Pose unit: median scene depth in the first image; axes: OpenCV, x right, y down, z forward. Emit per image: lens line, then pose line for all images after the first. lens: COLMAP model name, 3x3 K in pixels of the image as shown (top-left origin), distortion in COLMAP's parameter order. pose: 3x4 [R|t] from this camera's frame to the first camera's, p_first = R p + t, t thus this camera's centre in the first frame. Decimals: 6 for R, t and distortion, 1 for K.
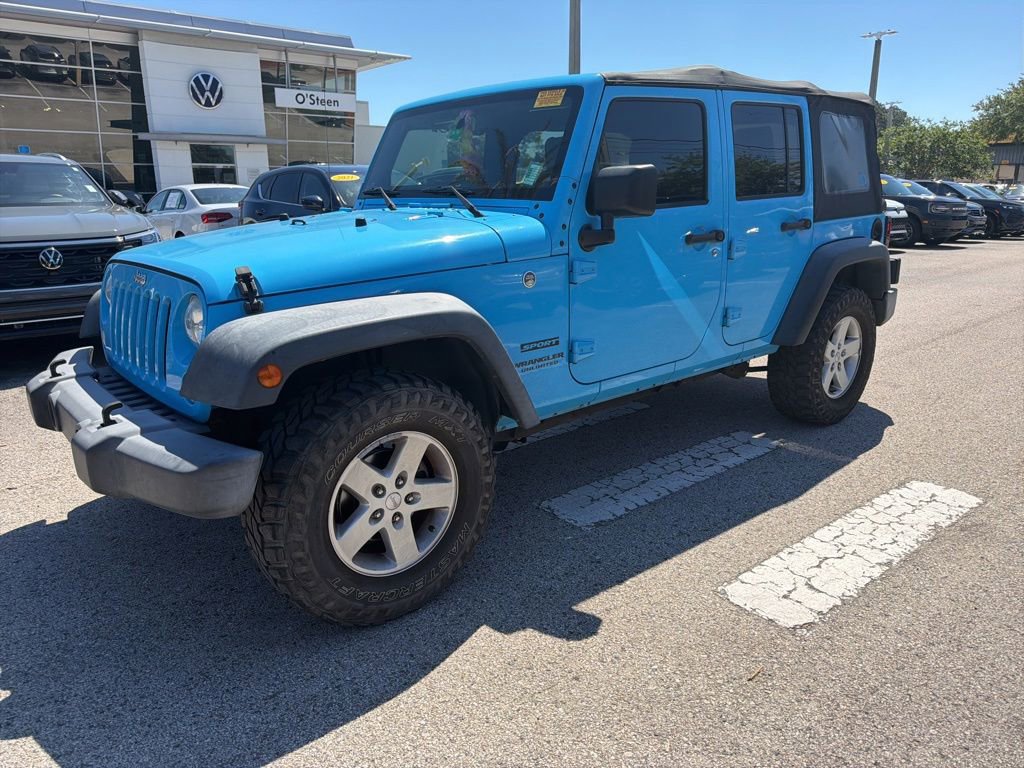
lens RADIAL K [[725.4, 0, 507.4], [0, 725.4, 385.4], [0, 0, 1]] dist [0.038035, -0.049802]
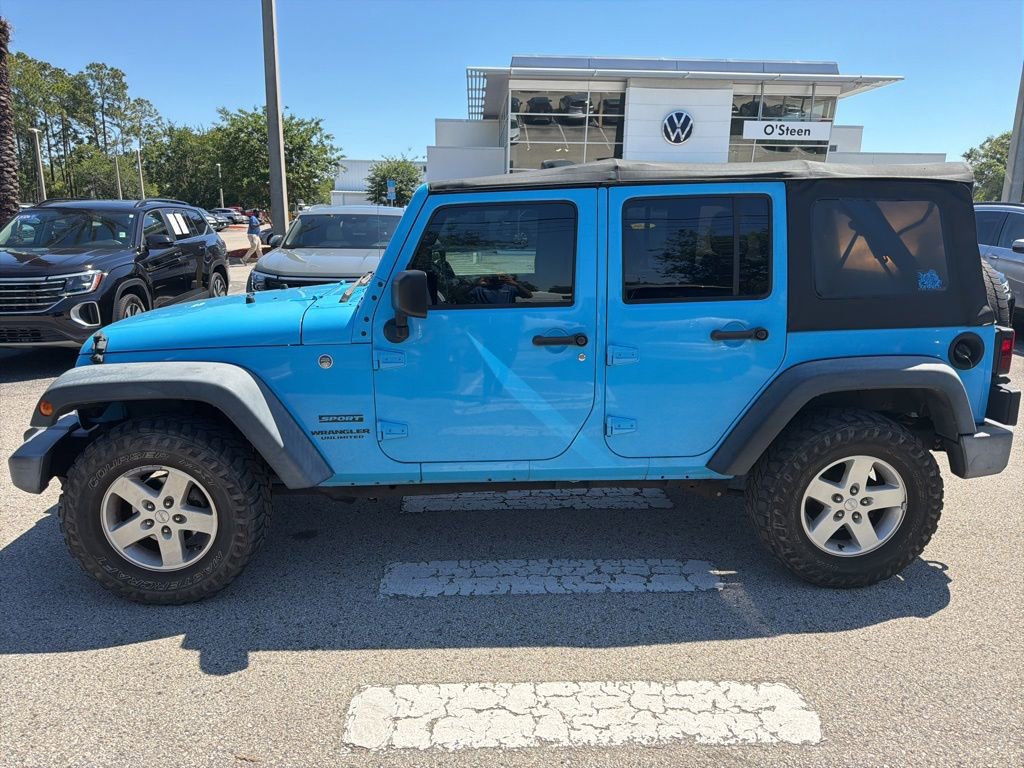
lens RADIAL K [[726.7, 0, 512.0], [0, 726.7, 378.3], [0, 0, 1]] dist [0.028372, -0.037264]
pose [[0.792546, 0.150850, -0.590860, 0.796633], [-0.173629, 0.984638, 0.018488, -0.161991], [0.584572, 0.087938, 0.806562, 0.203460]]
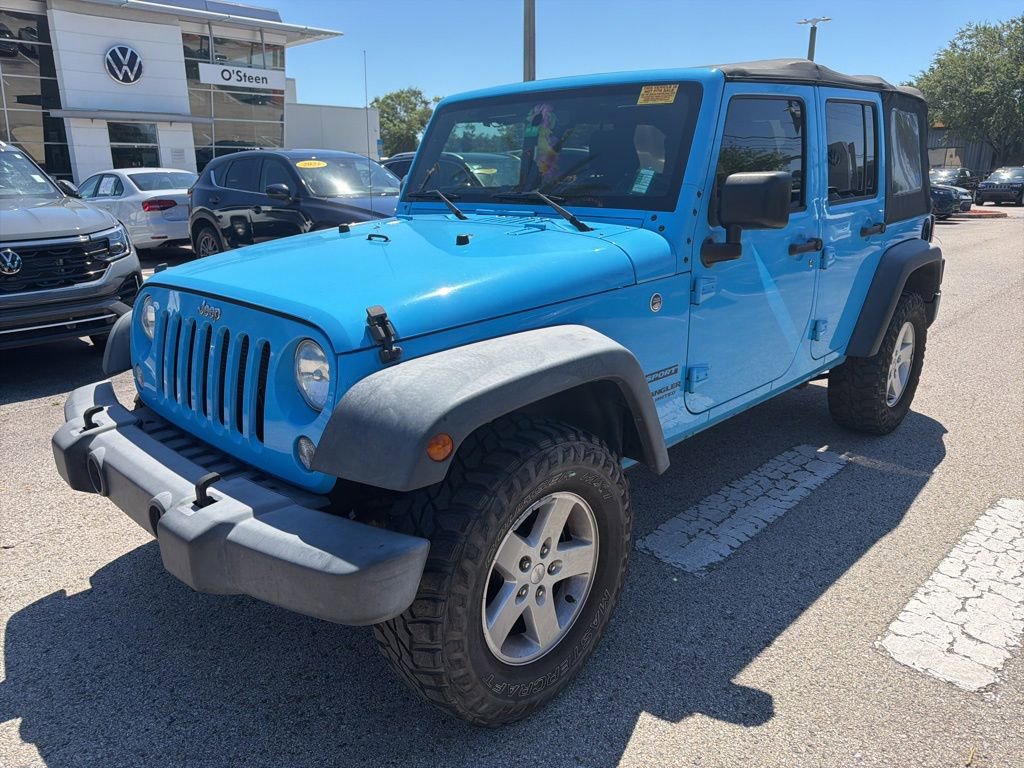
lens RADIAL K [[729.0, 0, 506.5], [0, 729.0, 379.6], [0, 0, 1]] dist [0.024361, -0.028727]
pose [[0.995334, -0.022373, 0.093856, -0.195347], [0.020806, 0.999628, 0.017638, -0.060622], [-0.094215, -0.015603, 0.995430, 0.114117]]
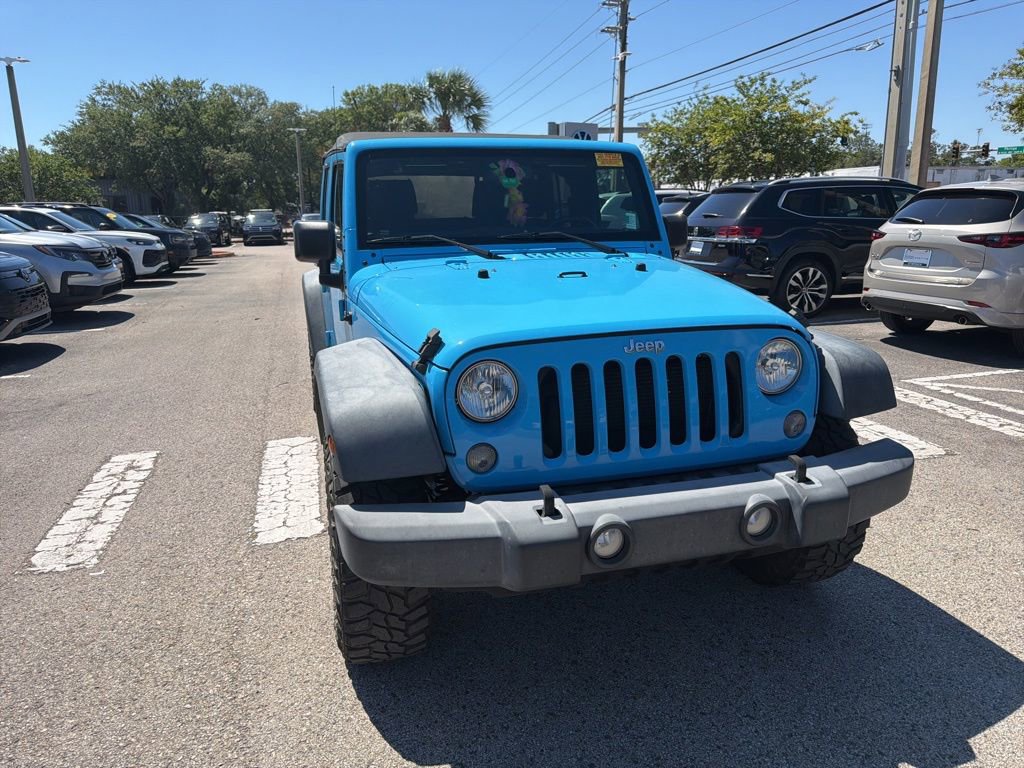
lens RADIAL K [[731.8, 0, 514.1], [0, 731.8, 371.9], [0, 0, 1]] dist [0.026474, -0.031582]
pose [[0.410945, -0.195655, 0.890417, -1.063414], [0.247914, 0.963875, 0.097379, -0.190020], [-0.877304, 0.180730, 0.444606, 0.596004]]
